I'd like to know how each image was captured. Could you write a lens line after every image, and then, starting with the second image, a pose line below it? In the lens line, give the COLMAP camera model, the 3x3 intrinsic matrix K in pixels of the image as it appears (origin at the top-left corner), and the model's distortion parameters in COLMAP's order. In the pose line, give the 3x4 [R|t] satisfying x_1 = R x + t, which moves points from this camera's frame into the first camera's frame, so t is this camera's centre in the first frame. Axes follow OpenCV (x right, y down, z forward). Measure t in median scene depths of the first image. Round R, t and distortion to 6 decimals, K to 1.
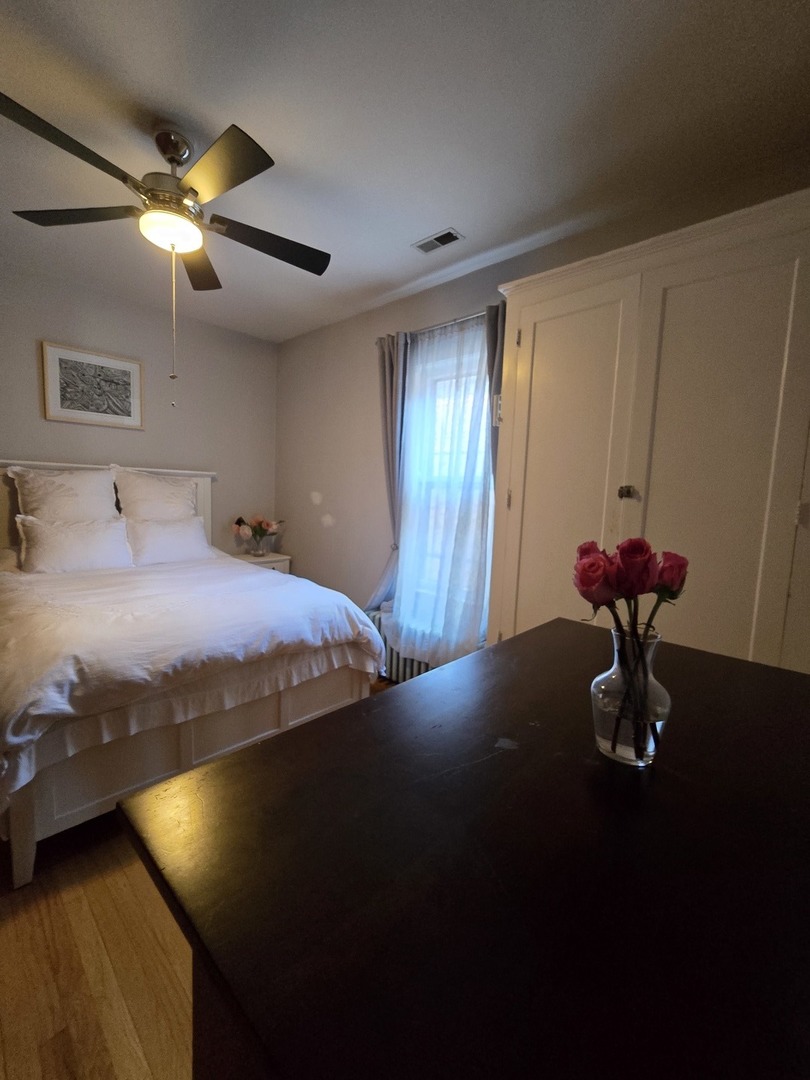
lens RADIAL K [[445.6, 0, 403.9], [0, 445.6, 539.7], [0, 0, 1]] dist [-0.000662, -0.000591]
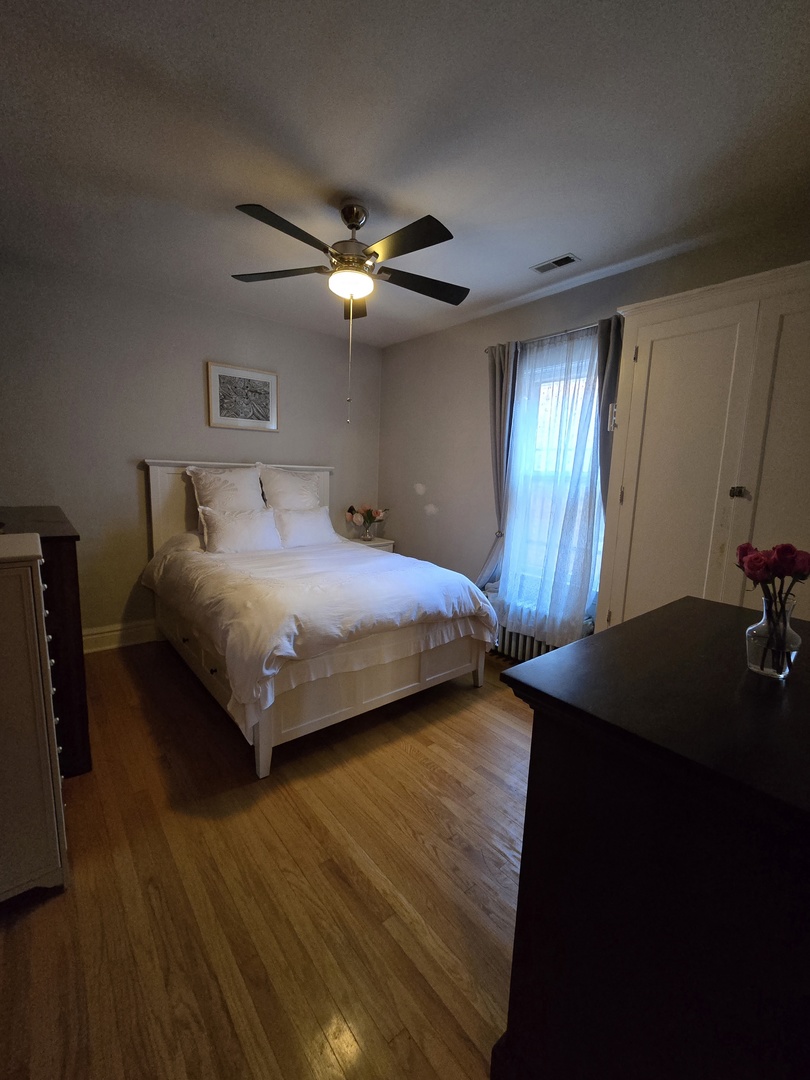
lens RADIAL K [[445.6, 0, 405.0], [0, 445.6, 538.7], [0, 0, 1]] dist [-0.000662, -0.000591]
pose [[0.991979, 0.011782, -0.125856, -0.168511], [-0.007275, 0.999318, 0.036209, -0.017034], [0.126197, -0.035003, 0.991387, -0.207774]]
